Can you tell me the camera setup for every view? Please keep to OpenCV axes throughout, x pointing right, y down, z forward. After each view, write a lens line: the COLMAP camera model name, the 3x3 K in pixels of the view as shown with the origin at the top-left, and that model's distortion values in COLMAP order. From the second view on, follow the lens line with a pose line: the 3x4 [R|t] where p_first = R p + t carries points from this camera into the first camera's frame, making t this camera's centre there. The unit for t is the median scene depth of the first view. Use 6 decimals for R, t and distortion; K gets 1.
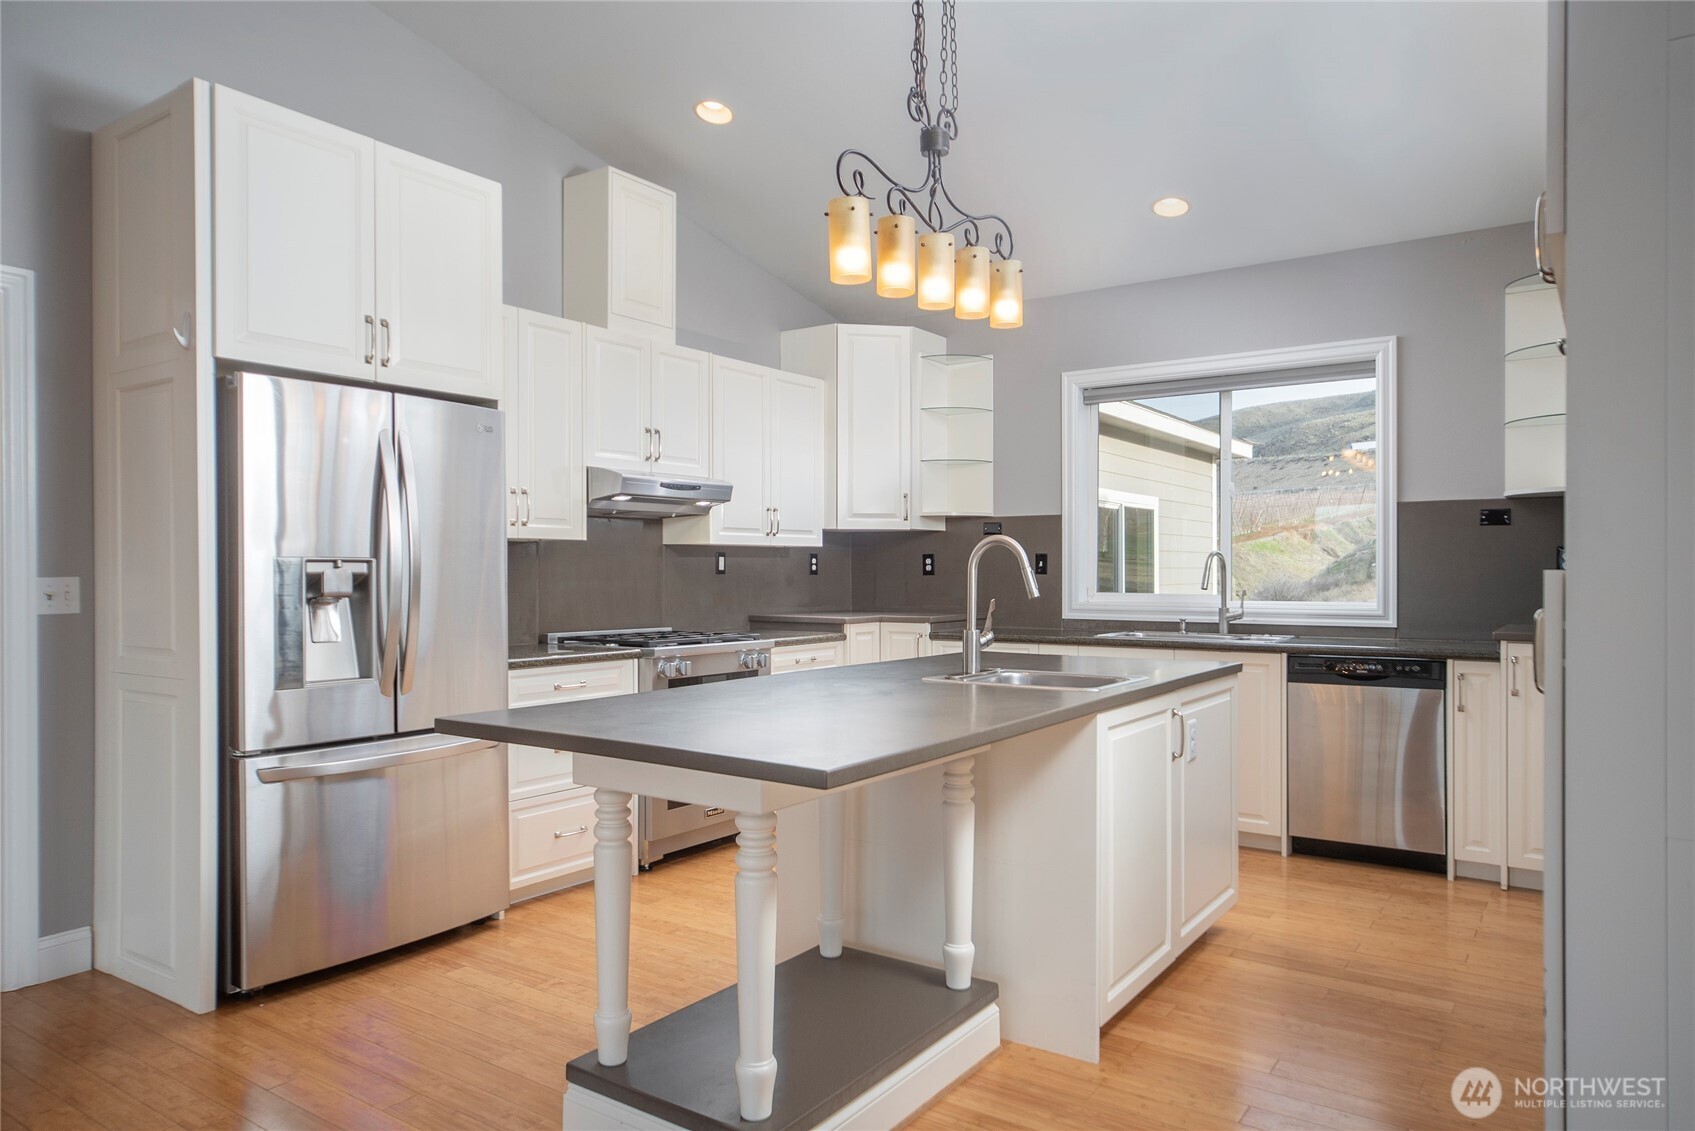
lens RADIAL K [[1105.9, 0, 847.5], [0, 1105.9, 565.5], [0, 0, 1]] dist [-0.001886, -0.000362]
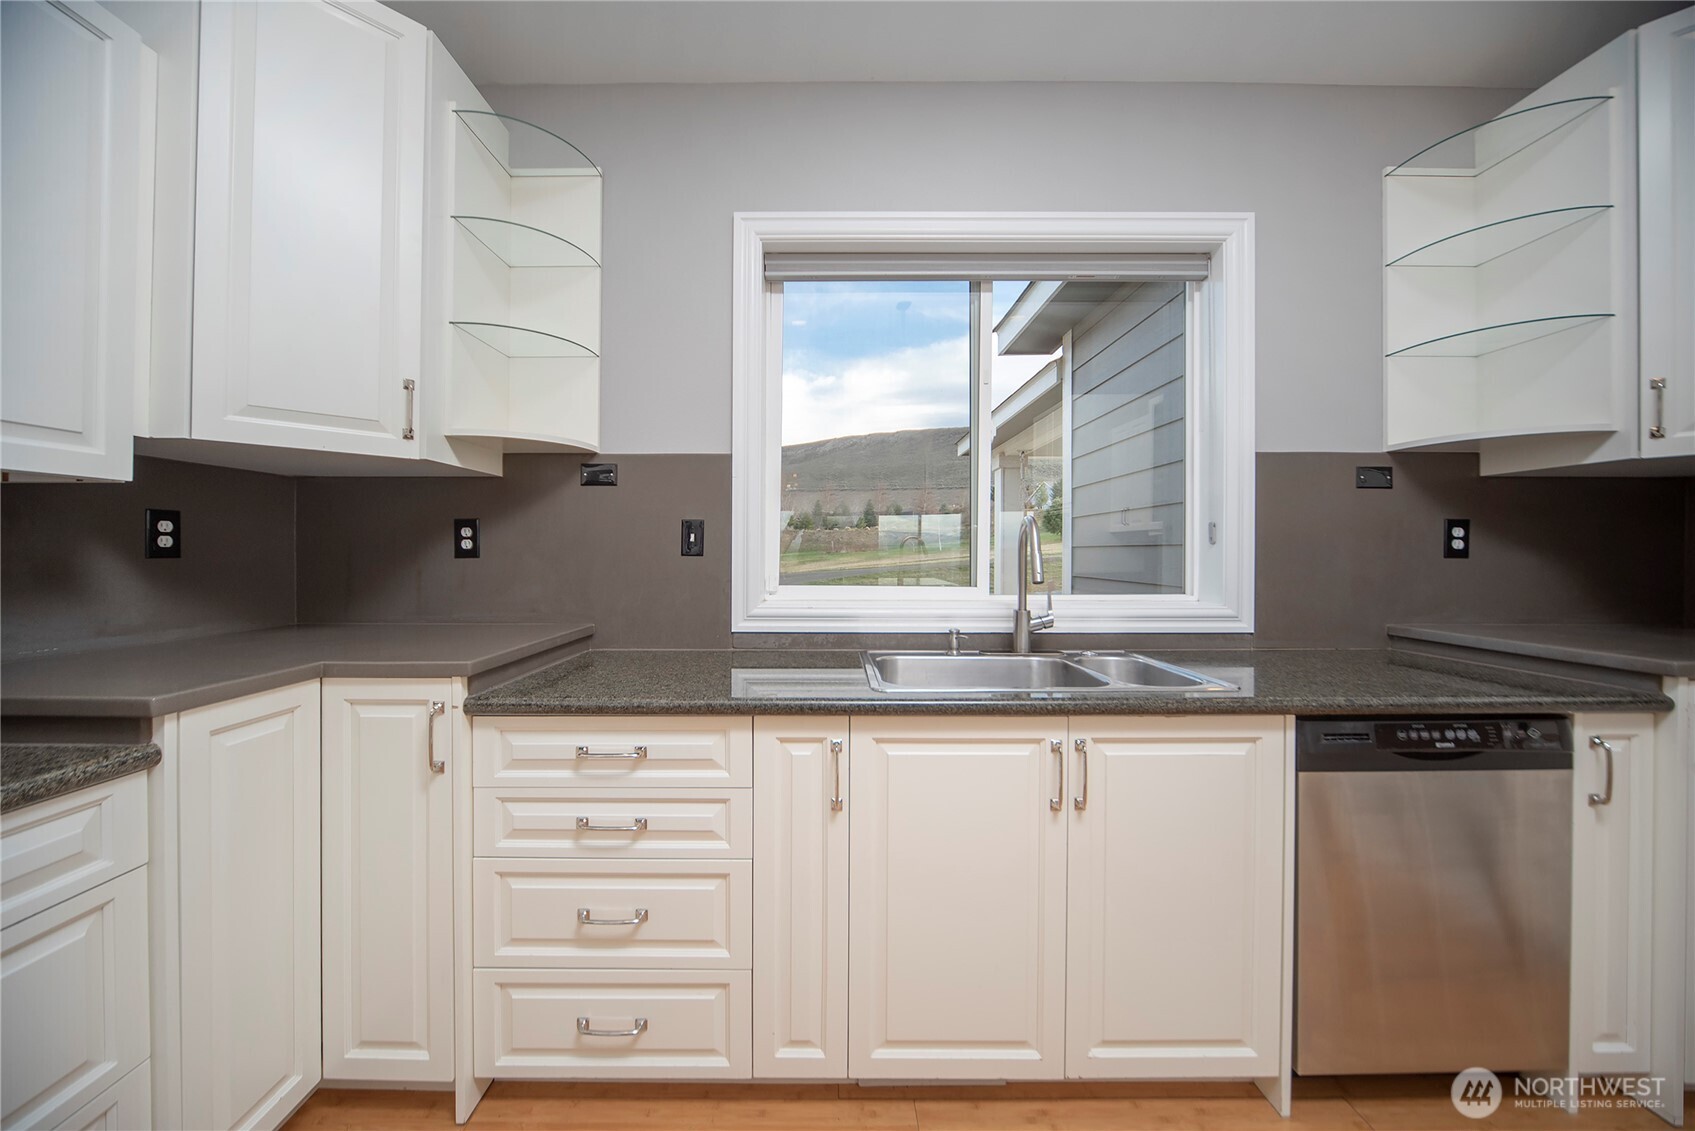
lens RADIAL K [[606.0, 0, 841.0], [0, 606.0, 544.6], [0, 0, 1]] dist [-0.009829, 0.000130]
pose [[0.813545, 0.007389, 0.581455, 0.057226], [-0.004144, 0.999968, -0.006909, 0.004248], [-0.581487, 0.003211, 0.813549, 0.736895]]
